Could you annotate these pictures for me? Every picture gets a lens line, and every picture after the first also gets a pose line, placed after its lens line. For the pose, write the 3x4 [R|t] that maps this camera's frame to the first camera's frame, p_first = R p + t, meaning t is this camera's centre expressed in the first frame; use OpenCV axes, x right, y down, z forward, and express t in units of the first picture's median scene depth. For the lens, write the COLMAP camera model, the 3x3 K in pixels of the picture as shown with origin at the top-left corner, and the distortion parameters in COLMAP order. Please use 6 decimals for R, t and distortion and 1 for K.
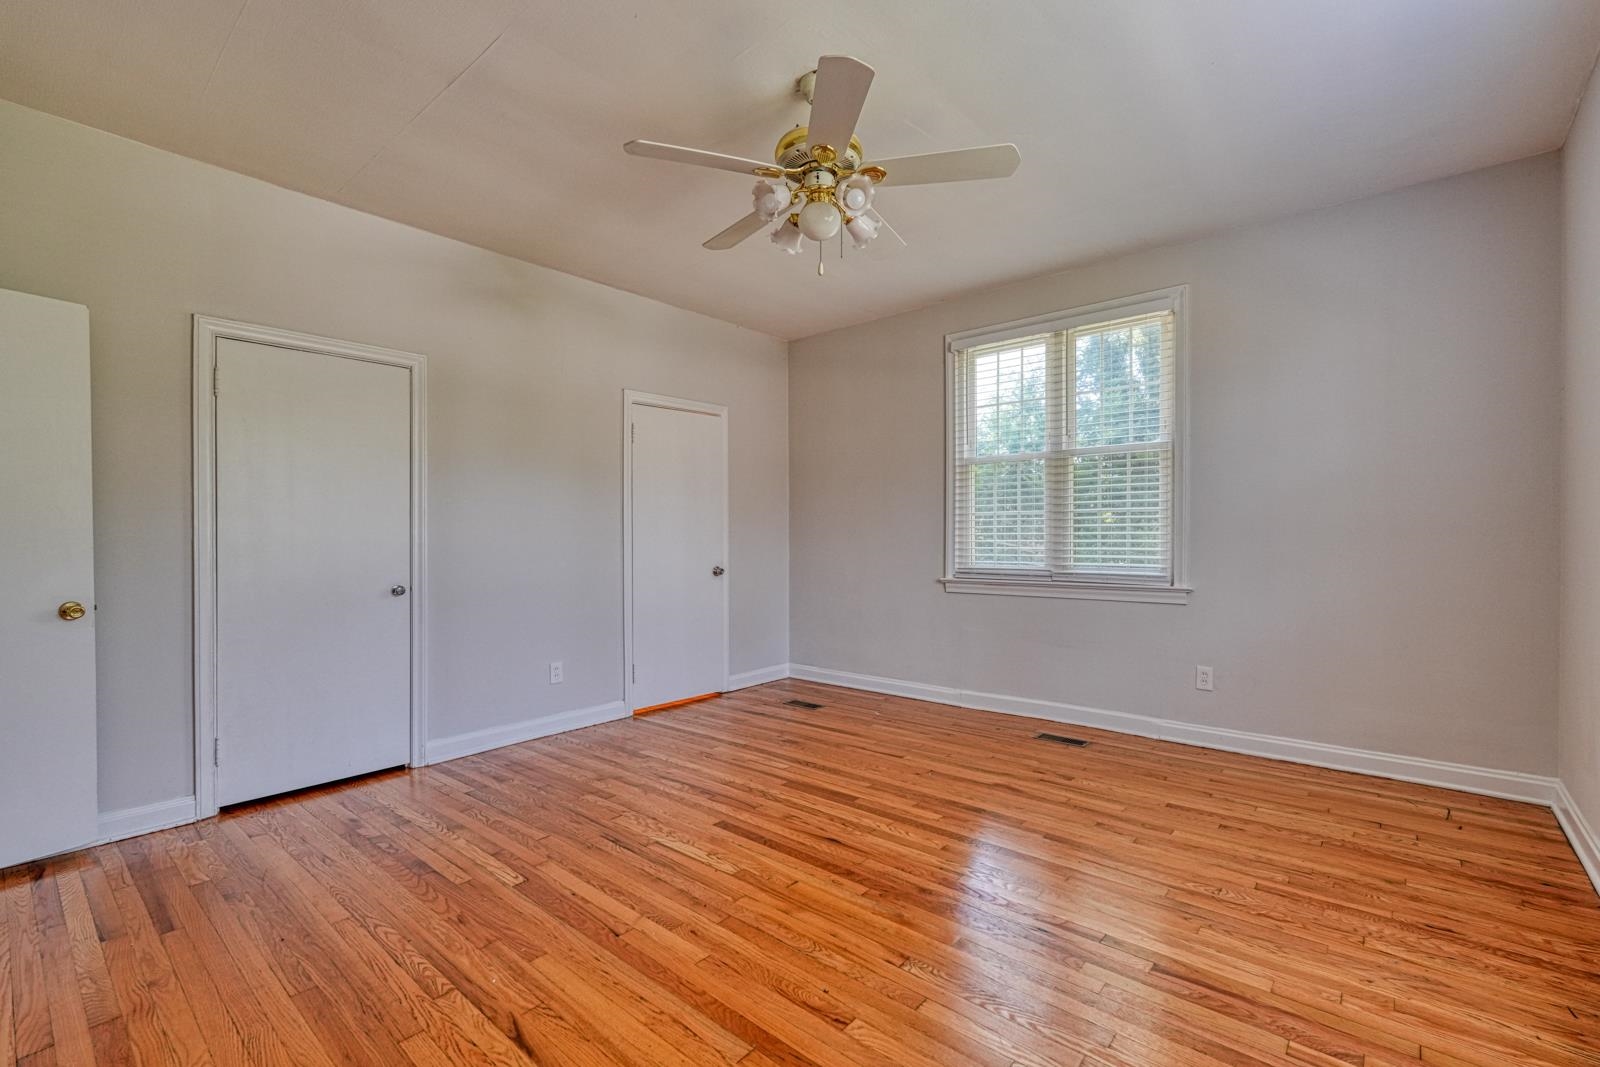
lens RADIAL K [[703.2, 0, 792.5], [0, 703.2, 545.3], [0, 0, 1]] dist [0.000671, 0.000078]
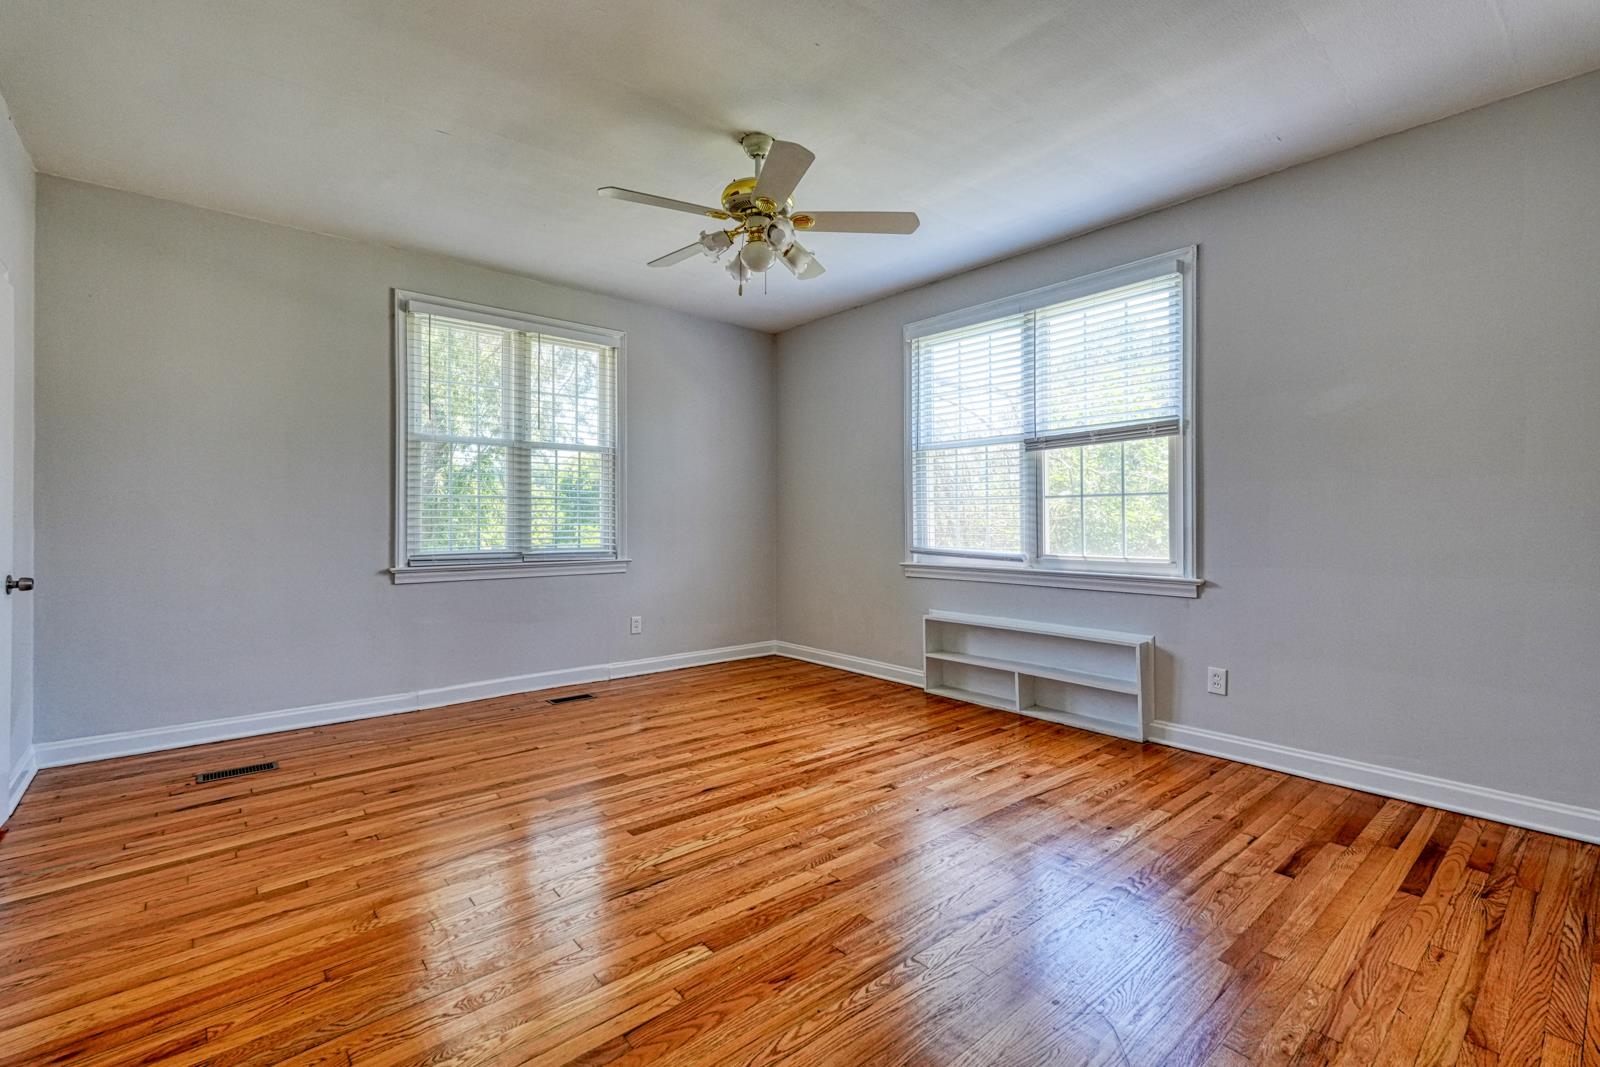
lens RADIAL K [[703.2, 0, 807.2], [0, 703.2, 522.7], [0, 0, 1]] dist [0.000671, 0.000078]
pose [[0.151338, 0.001227, 0.988481, -0.744957], [0.012365, 0.999919, -0.003135, -0.000346], [-0.988405, 0.012697, 0.151310, 0.486336]]
